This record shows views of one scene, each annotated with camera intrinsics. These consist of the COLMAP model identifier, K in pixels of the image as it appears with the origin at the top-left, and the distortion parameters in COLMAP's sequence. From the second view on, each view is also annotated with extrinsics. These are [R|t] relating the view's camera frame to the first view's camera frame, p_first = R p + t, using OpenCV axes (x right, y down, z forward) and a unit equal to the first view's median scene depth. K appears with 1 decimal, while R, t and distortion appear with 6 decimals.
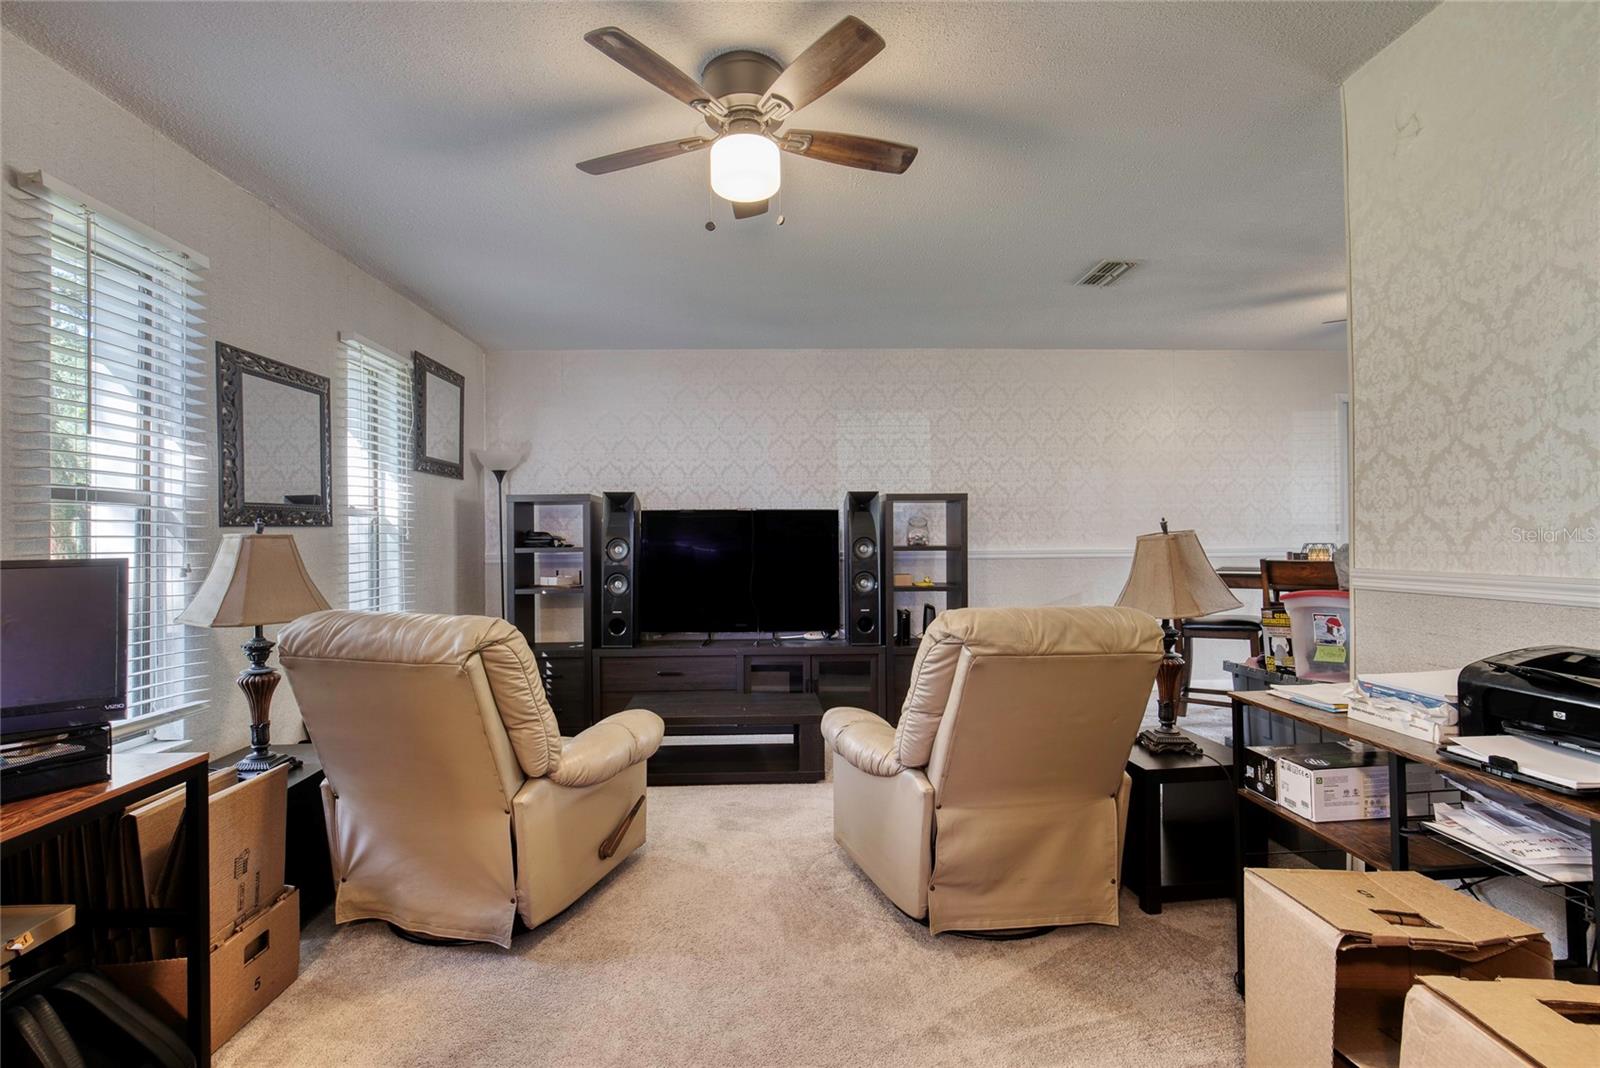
lens RADIAL K [[731.8, 0, 799.1], [0, 731.8, 538.3], [0, 0, 1]] dist [-0.015945, 0.003763]
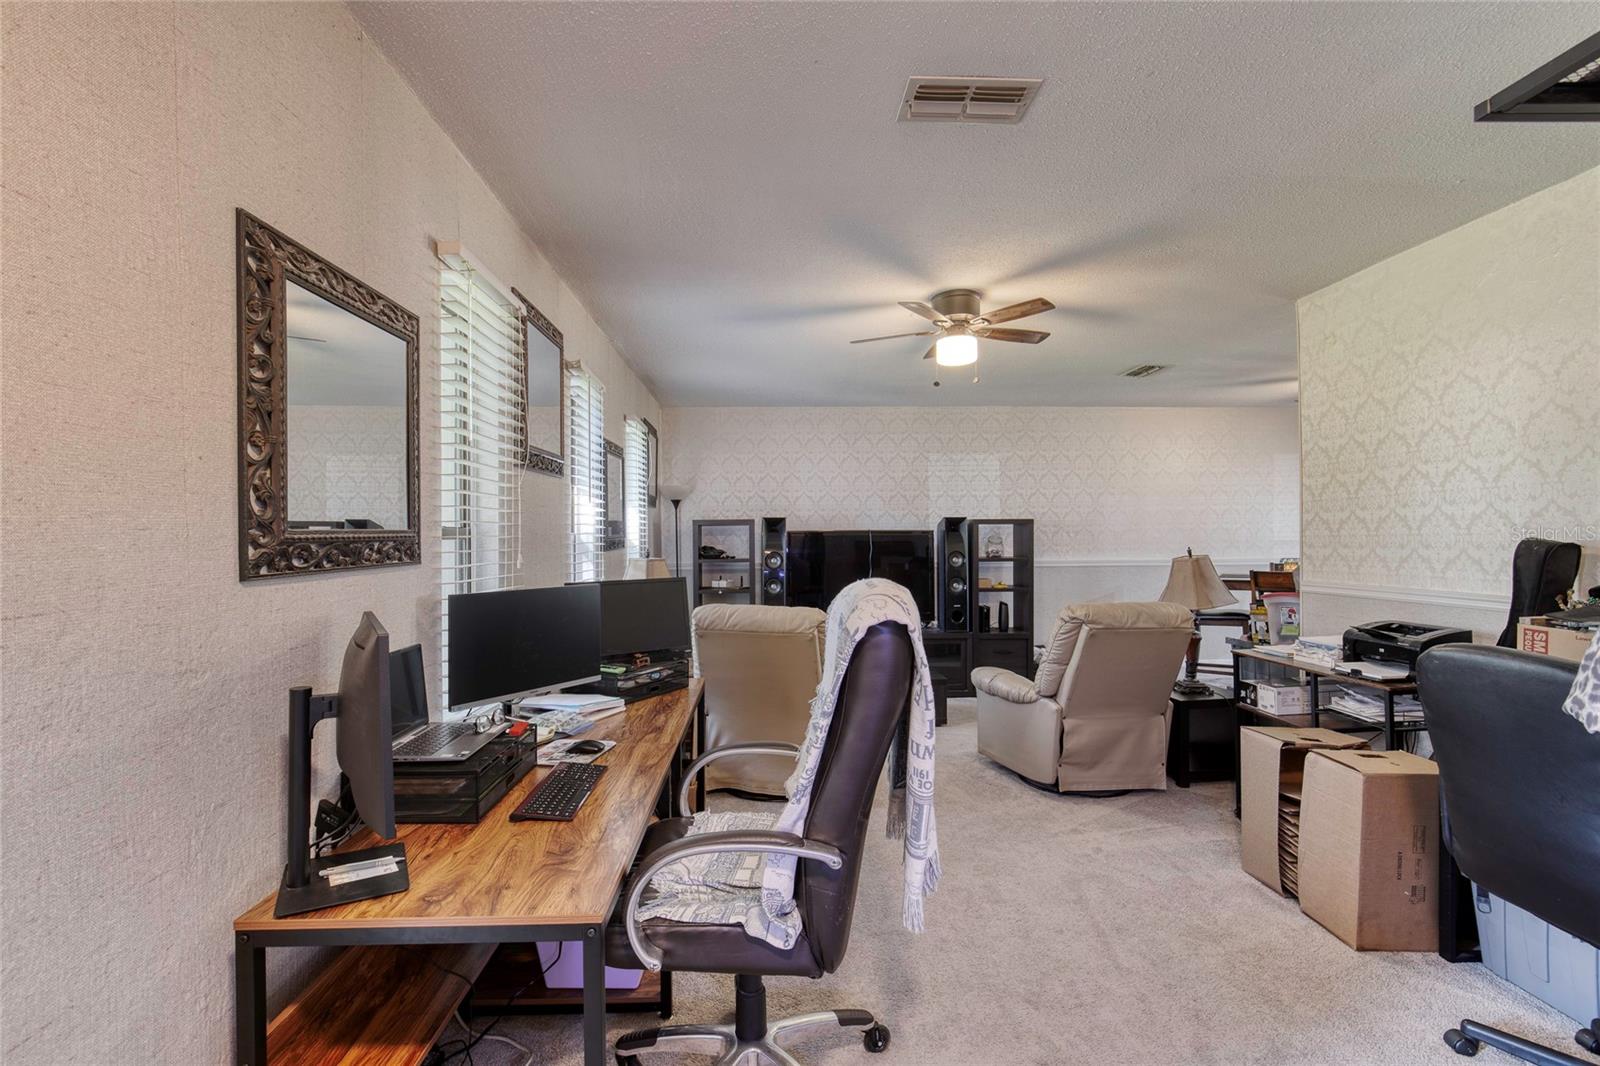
lens RADIAL K [[731.8, 0, 800.6], [0, 731.8, 535.7], [0, 0, 1]] dist [-0.015945, 0.003763]
pose [[0.999953, 0.001176, 0.009641, -0.435400], [-0.001167, 0.999999, -0.000942, -0.059503], [-0.009642, 0.000931, 0.999953, -0.698718]]
